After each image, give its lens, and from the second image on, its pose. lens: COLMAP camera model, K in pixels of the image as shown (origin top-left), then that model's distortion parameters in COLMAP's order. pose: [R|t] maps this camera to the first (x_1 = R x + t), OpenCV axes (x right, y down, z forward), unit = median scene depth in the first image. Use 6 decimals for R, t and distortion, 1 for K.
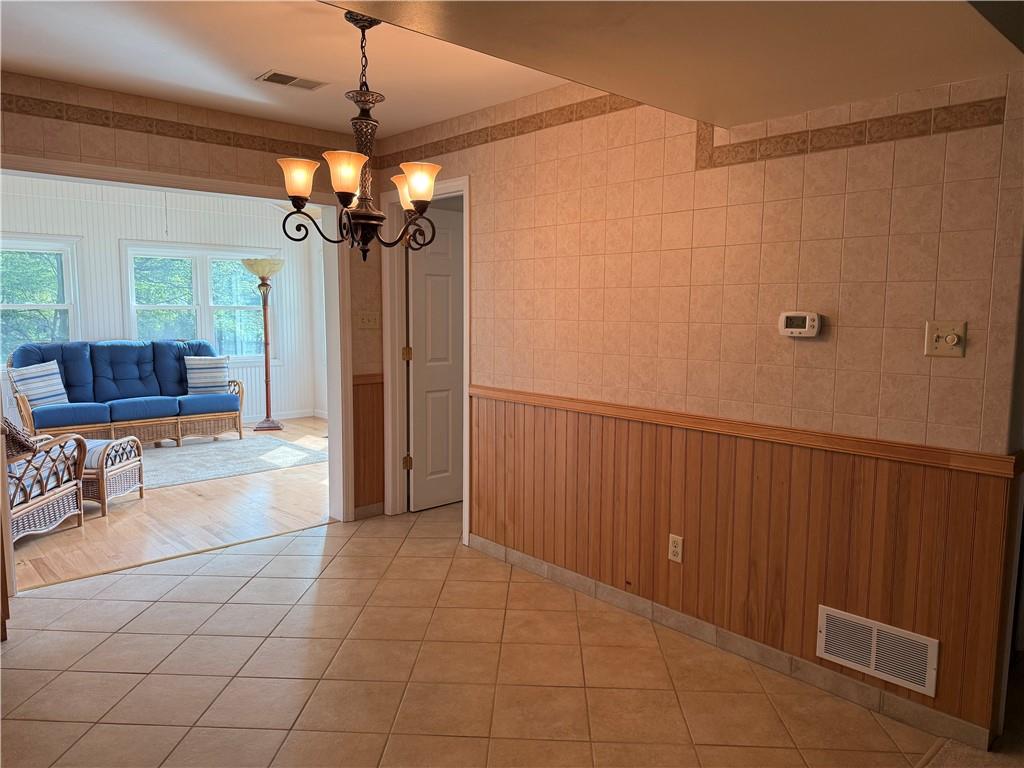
lens RADIAL K [[716.6, 0, 512.0], [0, 716.6, 384.0], [0, 0, 1]] dist [0.153923, -0.250220]
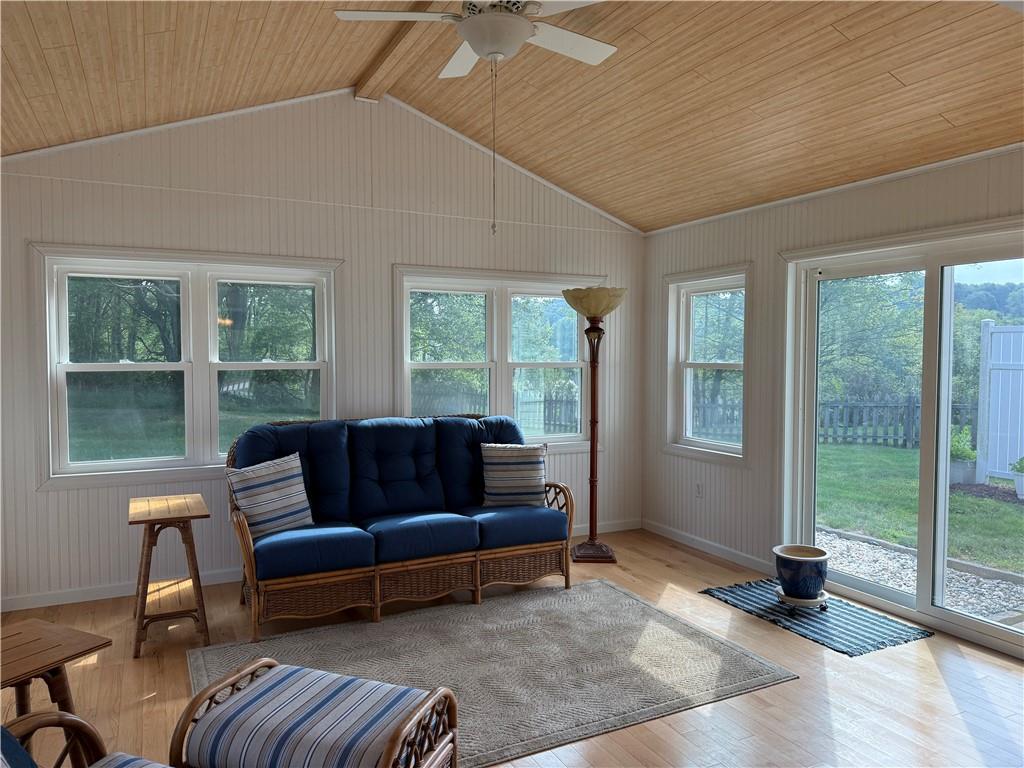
lens RADIAL K [[716.6, 0, 512.0], [0, 716.6, 384.0], [0, 0, 1]] dist [0.153923, -0.250220]
pose [[0.959312, 0.001882, -0.282343, -0.253071], [-0.021535, 0.997553, -0.066519, -0.048985], [0.281527, 0.069893, 0.957005, 0.421751]]
